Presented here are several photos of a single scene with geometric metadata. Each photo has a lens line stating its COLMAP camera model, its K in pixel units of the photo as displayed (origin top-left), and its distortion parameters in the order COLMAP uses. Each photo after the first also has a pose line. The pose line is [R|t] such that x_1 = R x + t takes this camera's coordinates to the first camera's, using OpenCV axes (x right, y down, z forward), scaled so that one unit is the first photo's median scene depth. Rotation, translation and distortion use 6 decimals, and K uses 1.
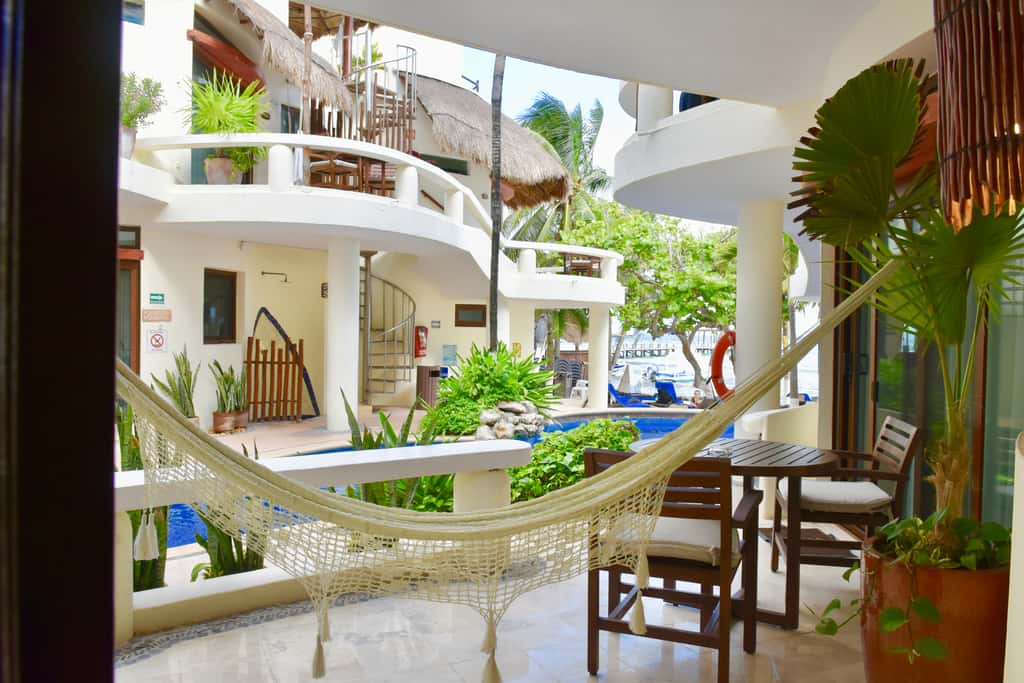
lens RADIAL K [[787.5, 0, 508.2], [0, 787.5, 342.1], [0, 0, 1]] dist [-0.022161, -0.000458]
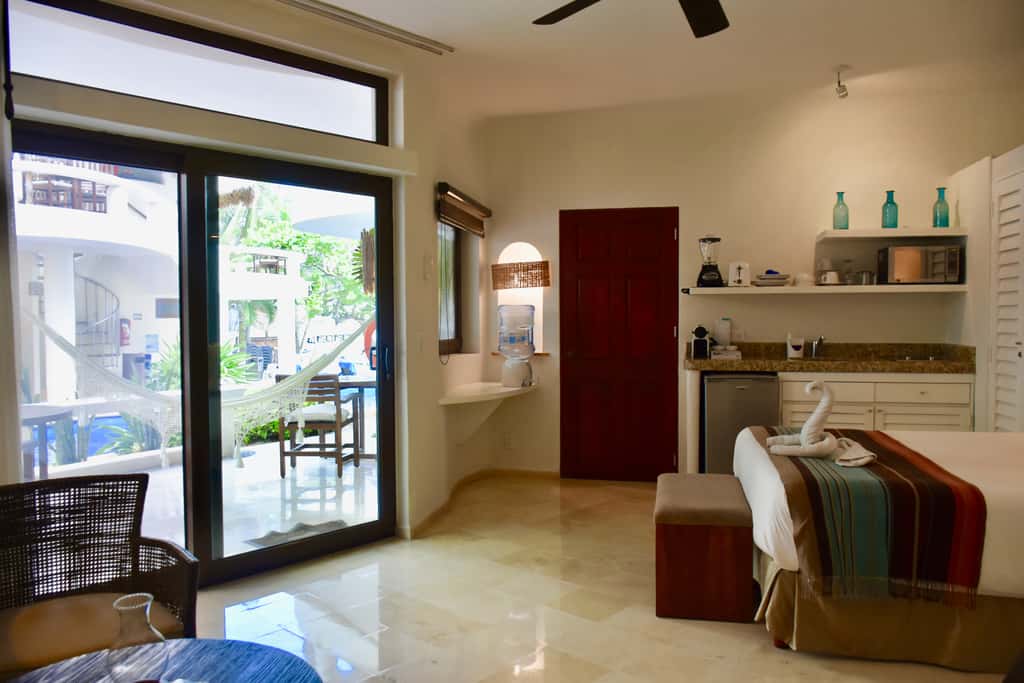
lens RADIAL K [[787.5, 0, 508.2], [0, 787.5, 342.1], [0, 0, 1]] dist [-0.022161, -0.000458]
pose [[0.925897, -0.033626, 0.376276, -0.026687], [0.026328, 0.999353, 0.024521, 0.000601], [-0.376857, -0.012798, 0.926183, -0.275802]]
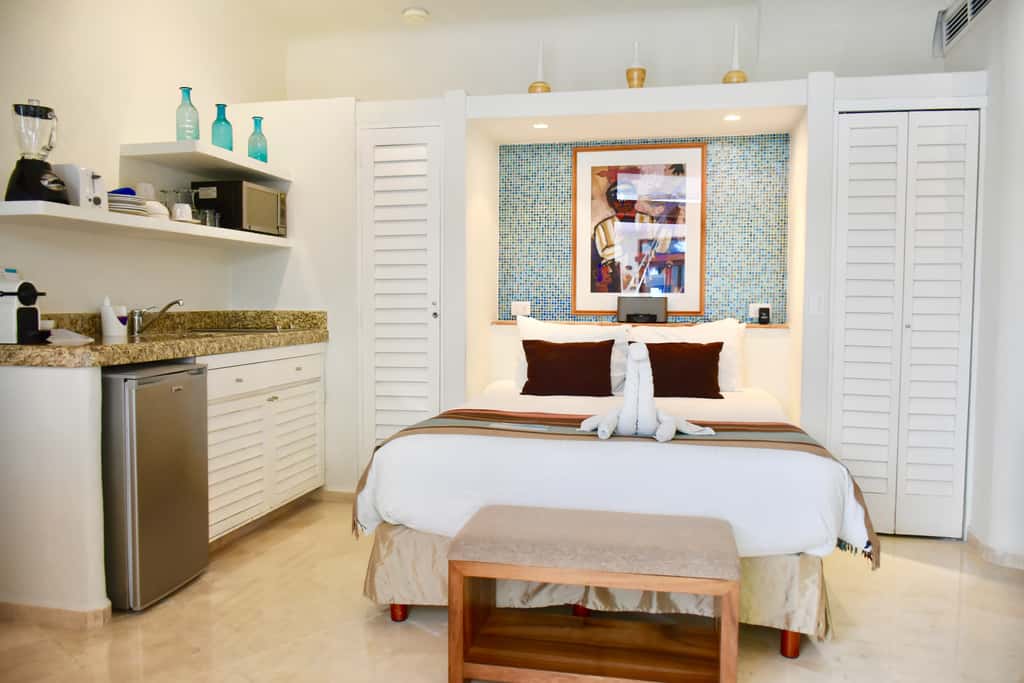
lens RADIAL K [[787.5, 0, 508.2], [0, 787.5, 342.1], [0, 0, 1]] dist [-0.022161, -0.000458]
pose [[-0.378823, -0.068622, 0.922921, -0.014177], [0.004952, 0.997083, 0.076169, 0.006066], [-0.925456, 0.033425, -0.377378, 0.035616]]
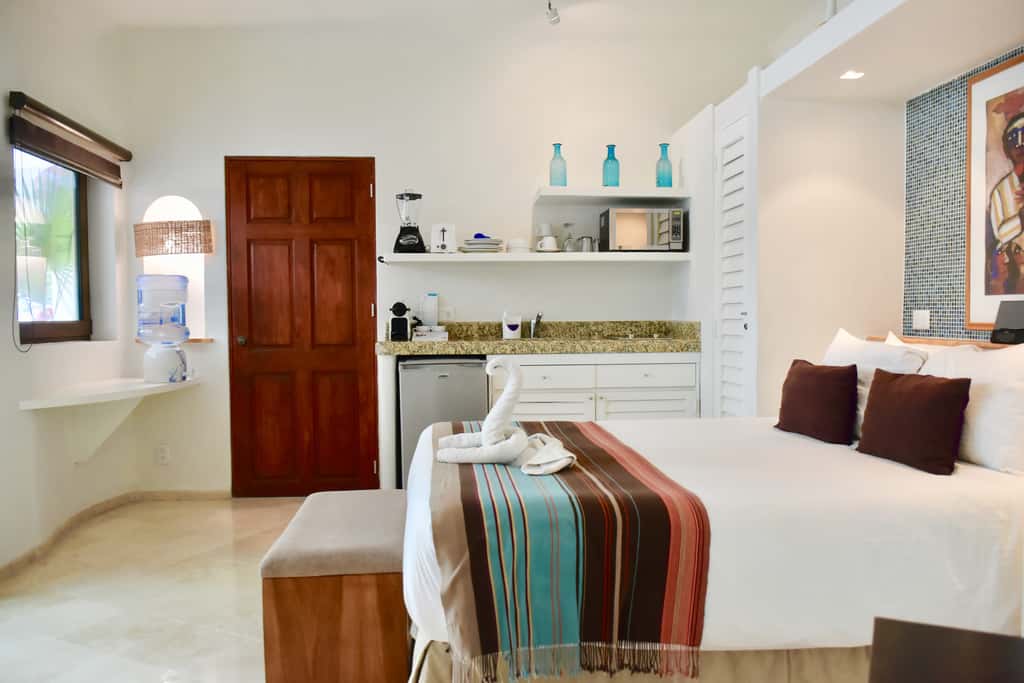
lens RADIAL K [[787.5, 0, 508.2], [0, 787.5, 342.1], [0, 0, 1]] dist [-0.022161, -0.000458]
pose [[0.778122, -0.046021, 0.626425, 0.048149], [0.031692, 0.998919, 0.034020, 0.012500], [-0.627313, -0.006619, 0.778739, -0.222359]]
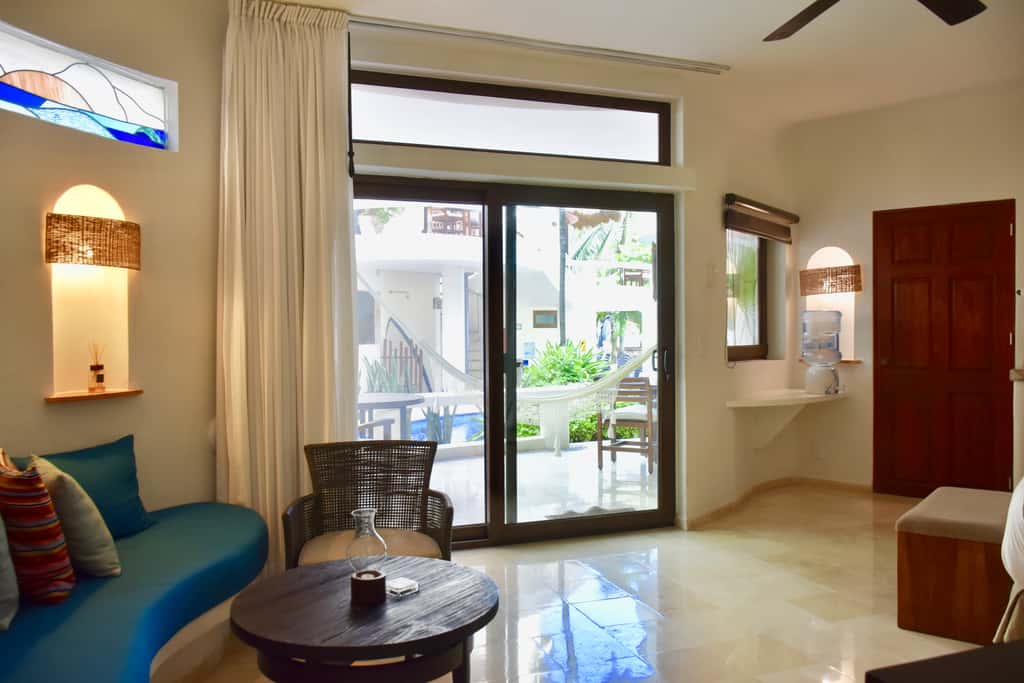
lens RADIAL K [[787.5, 0, 508.2], [0, 787.5, 342.1], [0, 0, 1]] dist [-0.022161, -0.000458]
pose [[0.995386, -0.021089, -0.093603, 0.012797], [0.021019, 0.999778, -0.001728, 0.005090], [0.093618, -0.000247, 0.995608, -0.314432]]
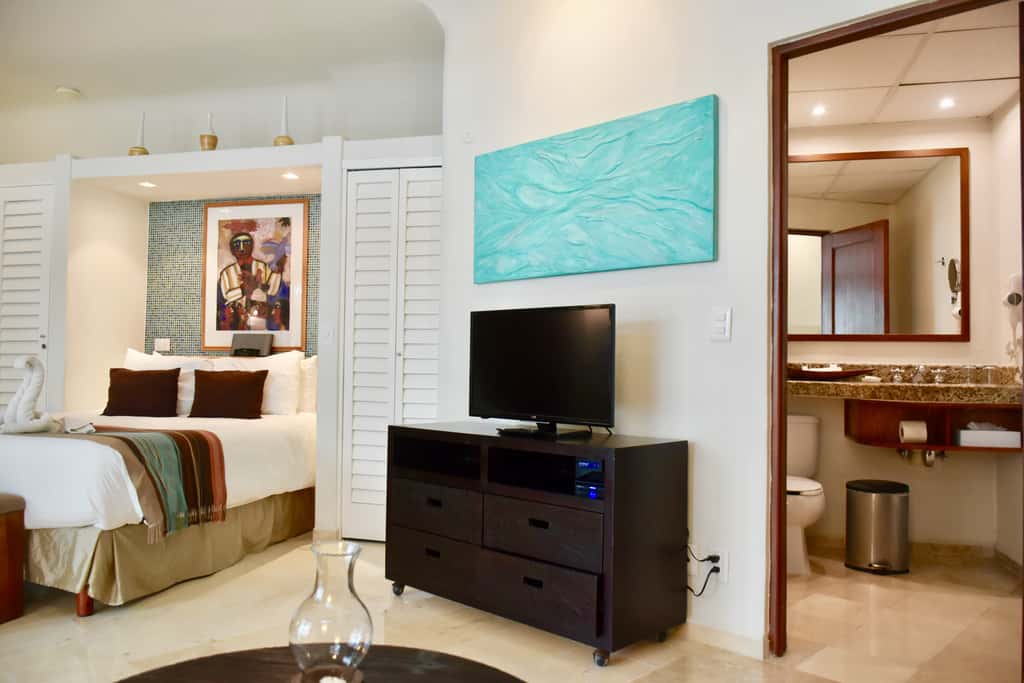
lens RADIAL K [[787.5, 0, 508.2], [0, 787.5, 342.1], [0, 0, 1]] dist [-0.022161, -0.000458]
pose [[-0.351452, 0.007264, 0.936178, -0.122952], [-0.001531, 0.999964, -0.008333, 0.019891], [-0.936205, -0.004362, -0.351428, -0.131131]]
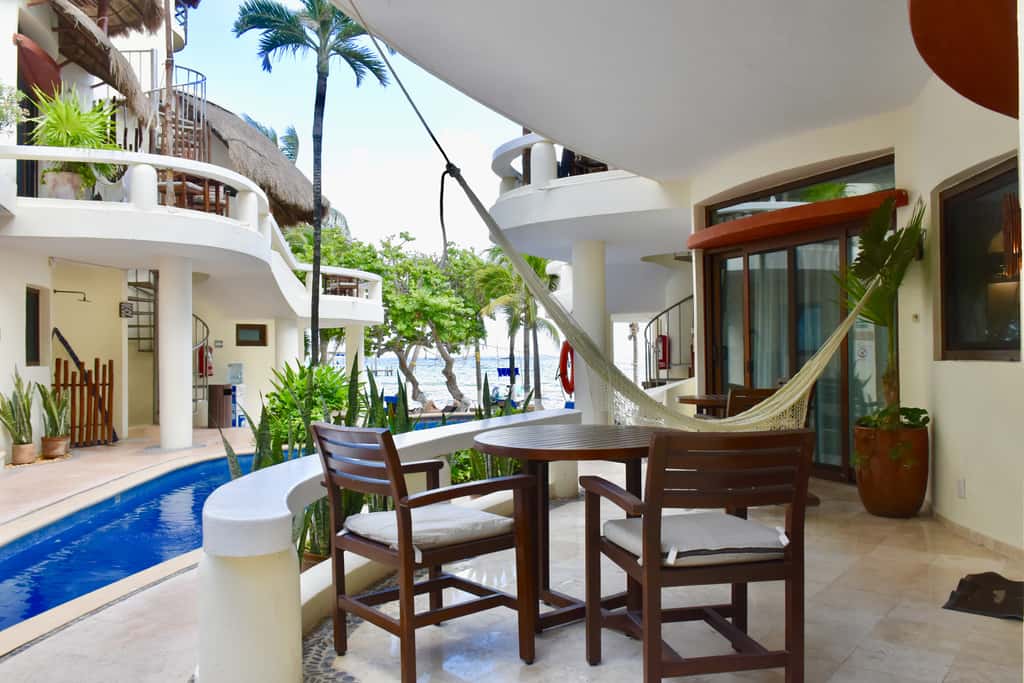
lens RADIAL K [[787.5, 0, 508.2], [0, 787.5, 342.1], [0, 0, 1]] dist [-0.022161, -0.000458]
pose [[0.893881, -0.018160, 0.447936, -0.238813], [0.031938, 0.999220, -0.023223, 0.011703], [-0.447165, 0.035064, 0.893764, -0.076356]]
